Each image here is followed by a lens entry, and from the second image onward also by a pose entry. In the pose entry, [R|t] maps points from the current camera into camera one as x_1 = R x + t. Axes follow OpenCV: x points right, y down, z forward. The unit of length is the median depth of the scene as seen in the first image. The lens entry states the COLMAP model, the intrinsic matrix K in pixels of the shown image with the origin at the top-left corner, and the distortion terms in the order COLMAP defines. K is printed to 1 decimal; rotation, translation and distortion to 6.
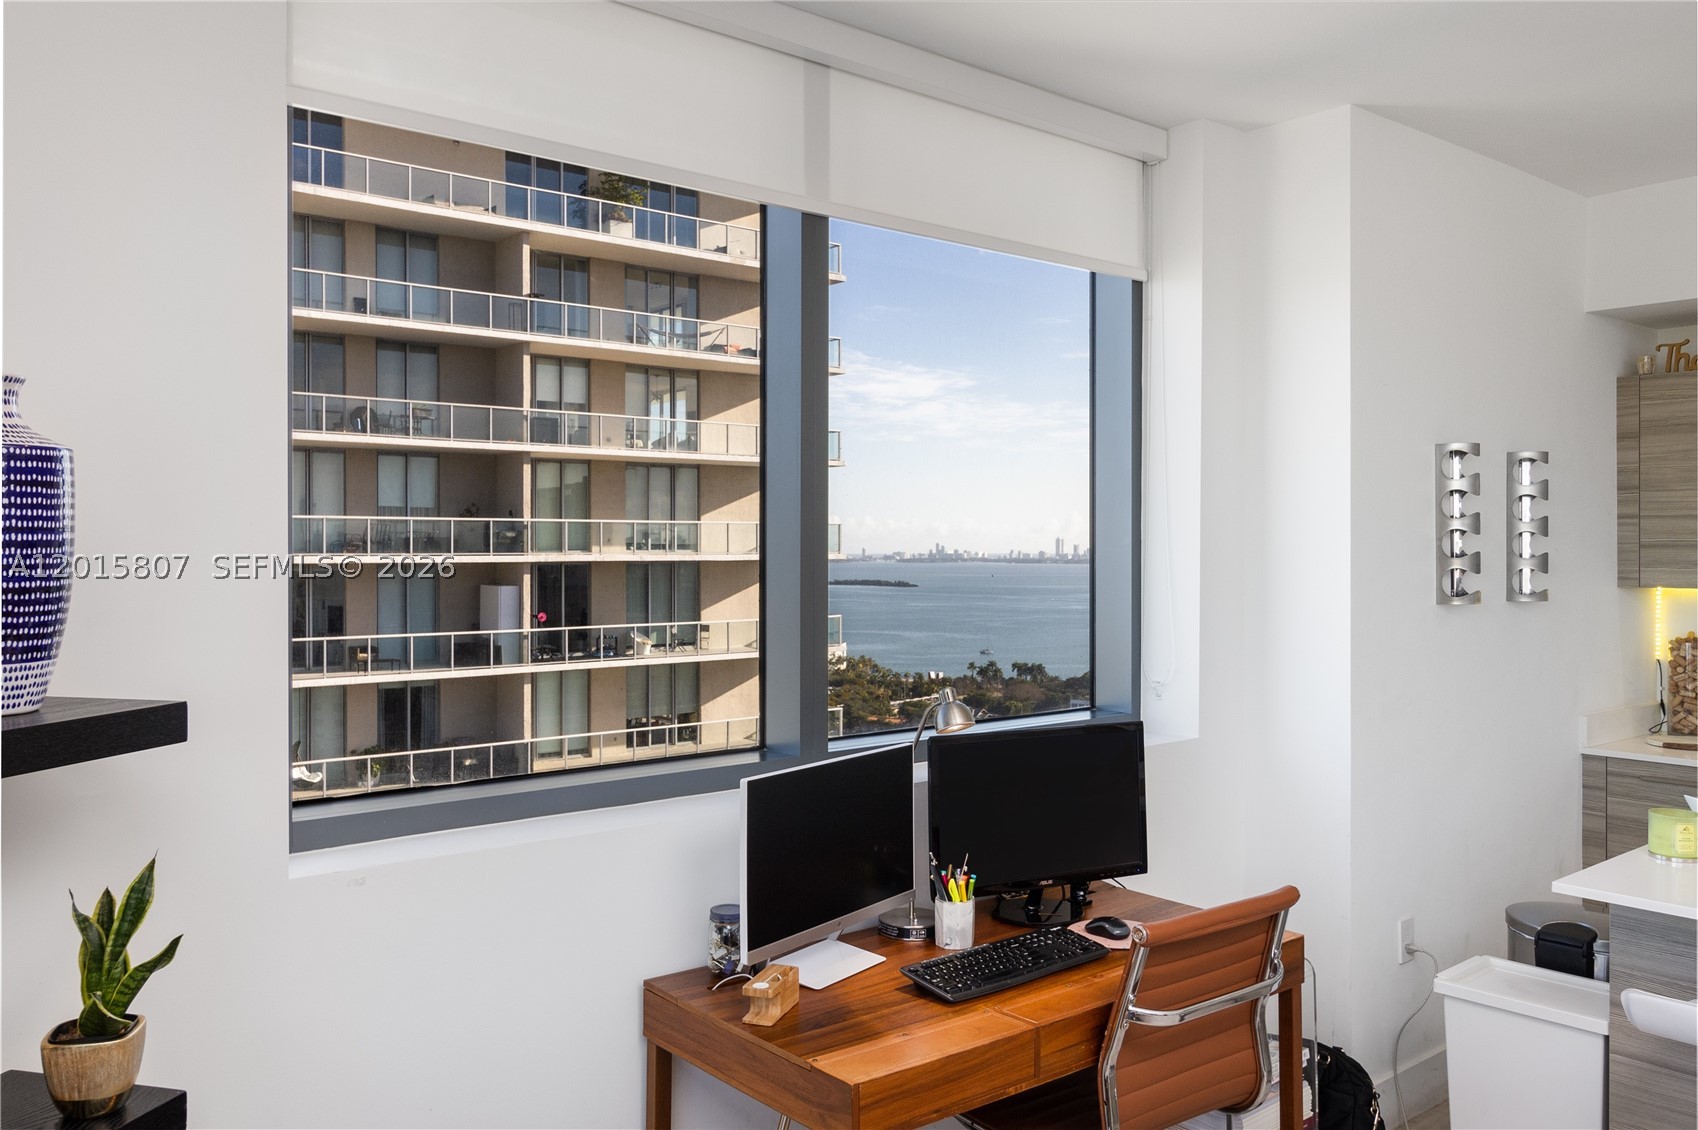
lens RADIAL K [[1336.2, 0, 844.6], [0, 1336.2, 555.3], [0, 0, 1]] dist [-0.002080, 0.003564]
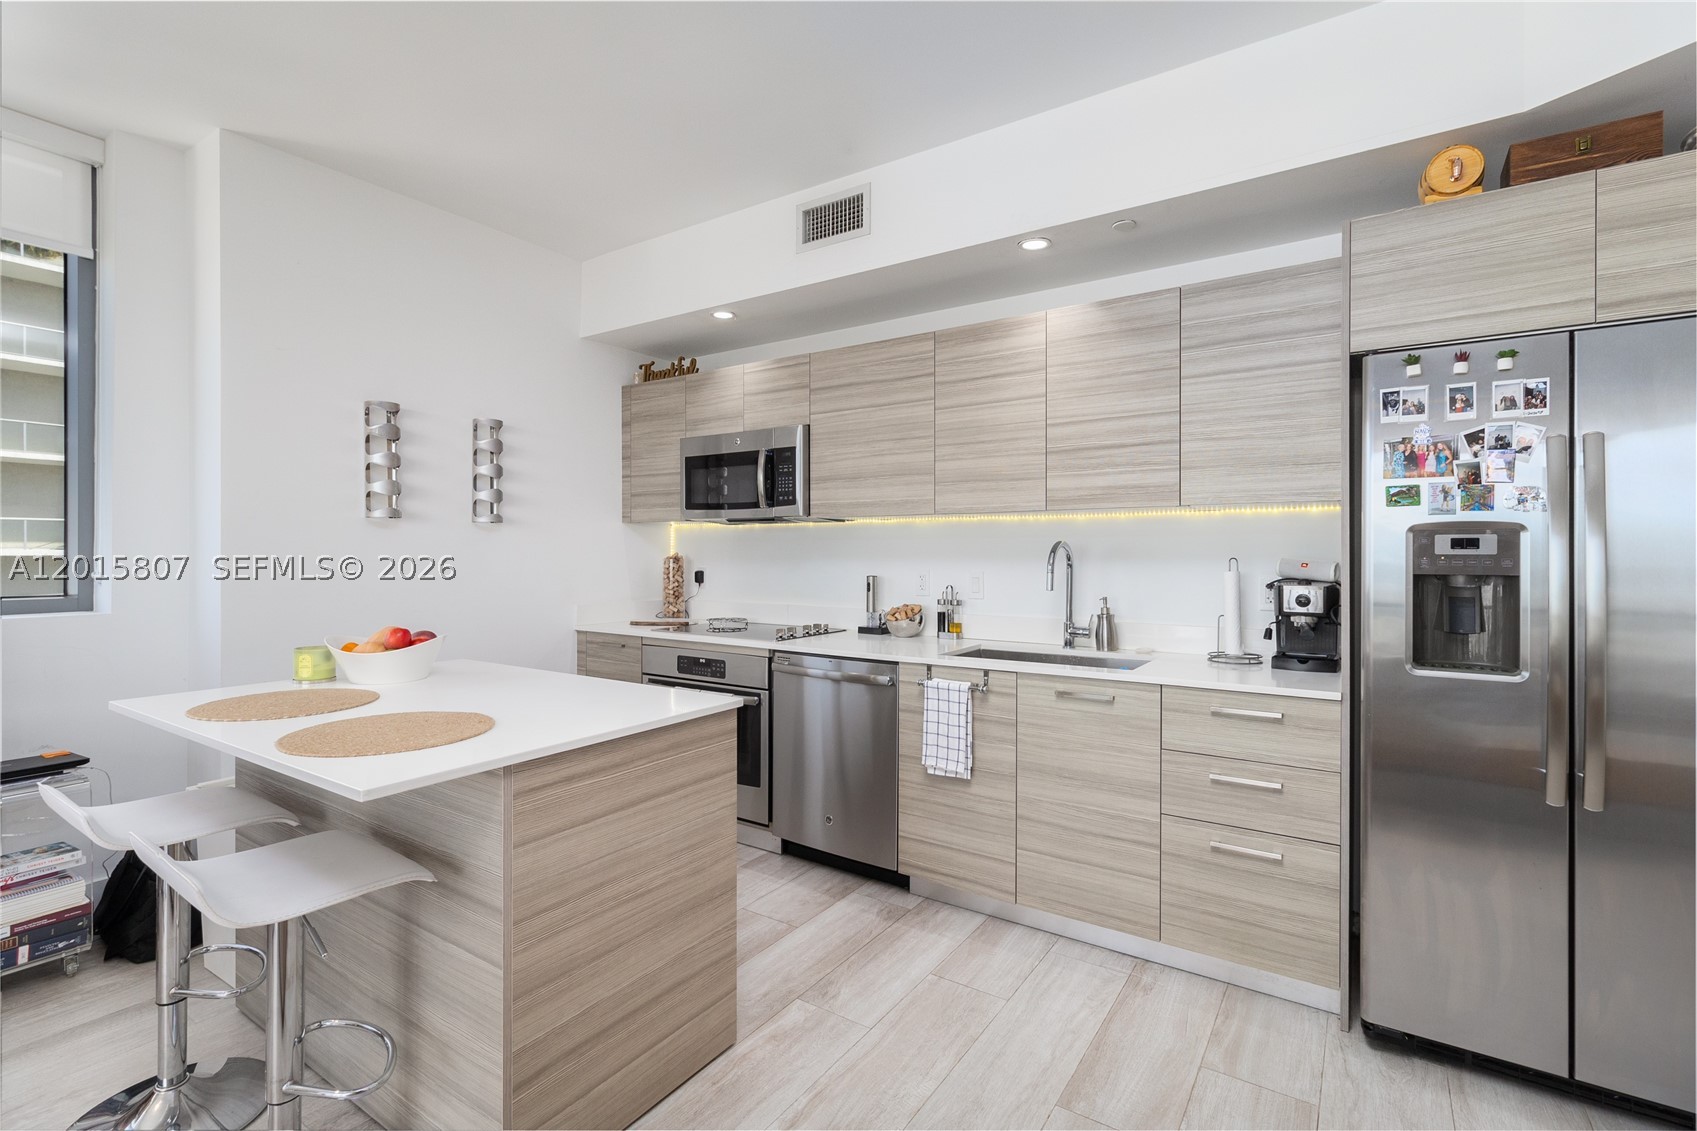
lens RADIAL K [[779.0, 0, 847.0], [0, 779.0, 554.3], [0, 0, 1]] dist [0.005285, -0.000392]
pose [[0.960051, 0.001915, 0.279819, 0.577070], [-0.000787, 0.999991, -0.004144, 0.064037], [-0.279824, 0.003758, 0.960044, 0.065799]]
